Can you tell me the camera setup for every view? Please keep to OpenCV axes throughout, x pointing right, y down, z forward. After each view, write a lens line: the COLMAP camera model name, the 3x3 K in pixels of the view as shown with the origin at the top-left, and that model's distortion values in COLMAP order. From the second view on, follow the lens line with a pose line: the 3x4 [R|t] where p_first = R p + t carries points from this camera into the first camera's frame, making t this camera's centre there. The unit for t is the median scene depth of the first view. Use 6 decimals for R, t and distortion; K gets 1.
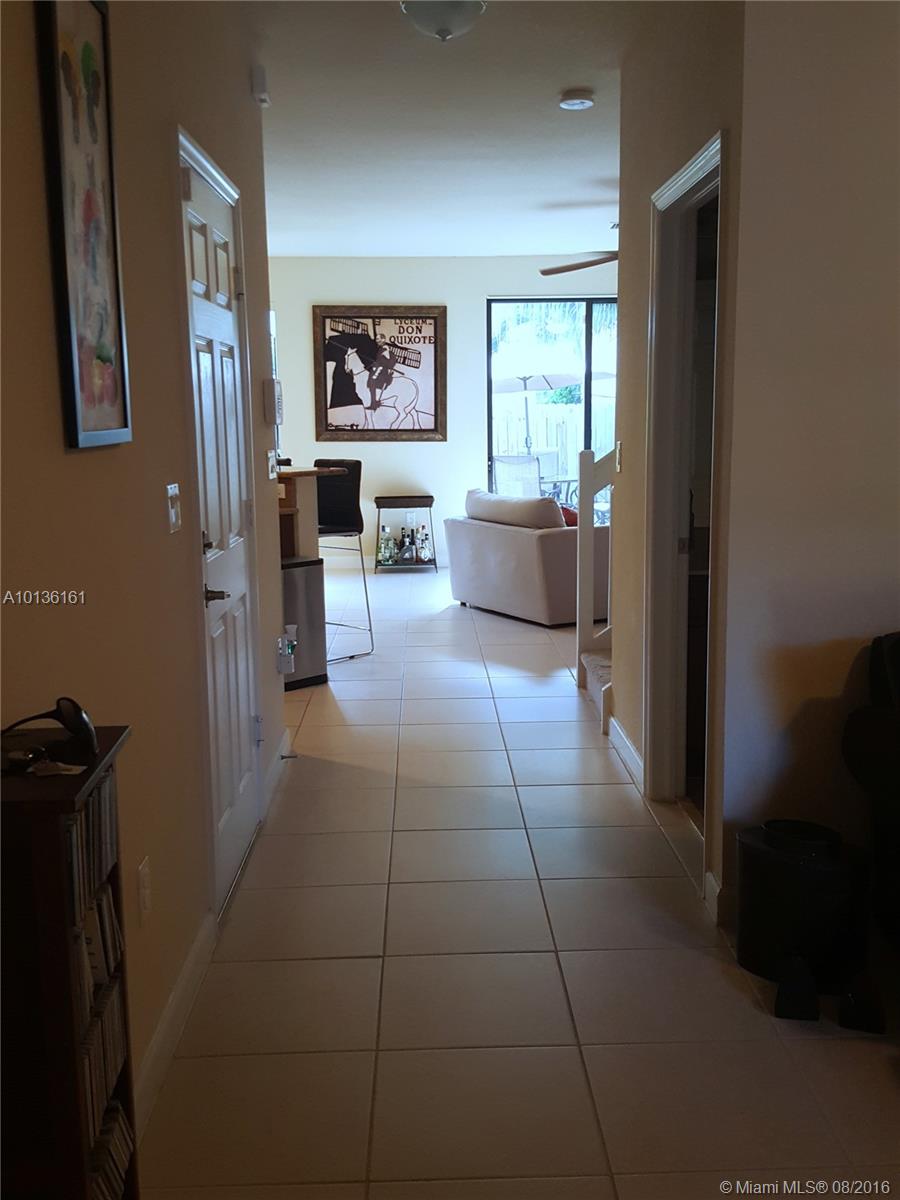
lens RADIAL K [[1179.3, 0, 450.0], [0, 1179.3, 600.0], [0, 0, 1]] dist [0.158025, -0.305664]
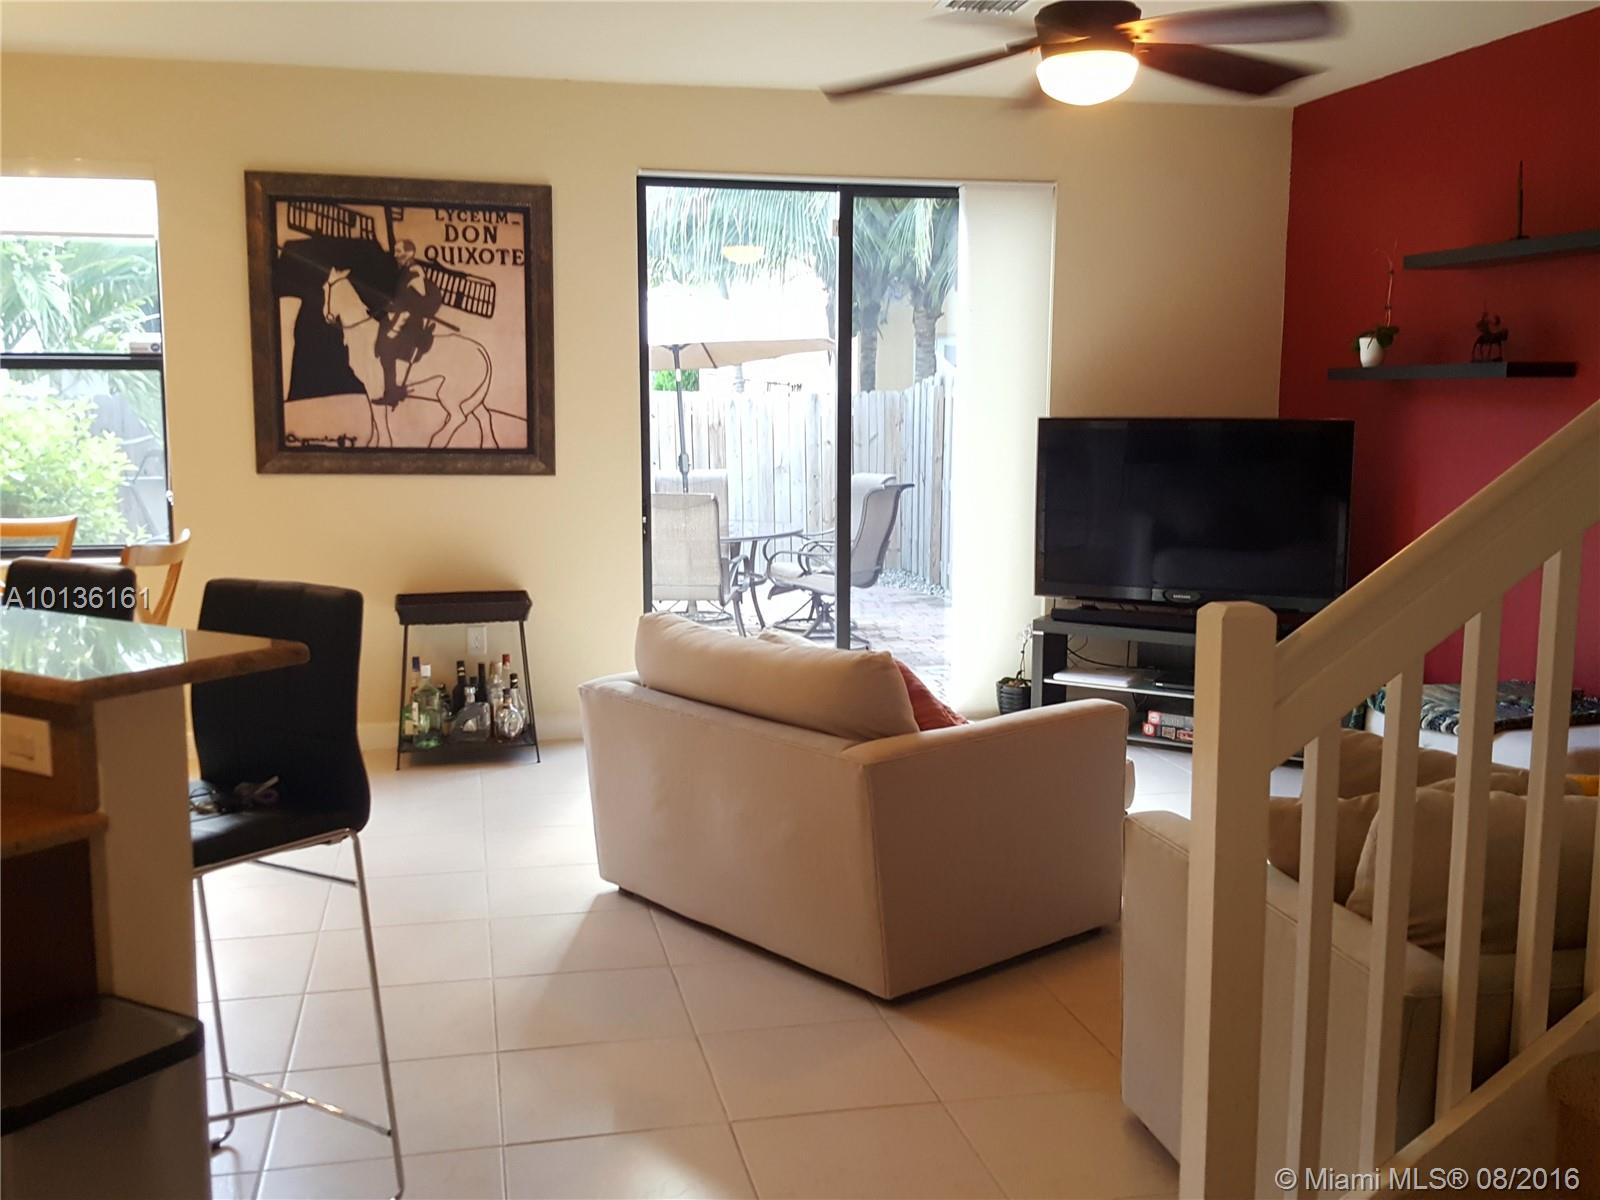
lens RADIAL K [[1572.4, 0, 800.0], [0, 1572.4, 600.0], [0, 0, 1]] dist [0.158025, -0.305664]
pose [[0.981730, -0.011321, 0.189944, -0.027103], [0.016755, 0.999494, -0.027027, -0.067122], [-0.189542, 0.029716, 0.981423, 0.375485]]
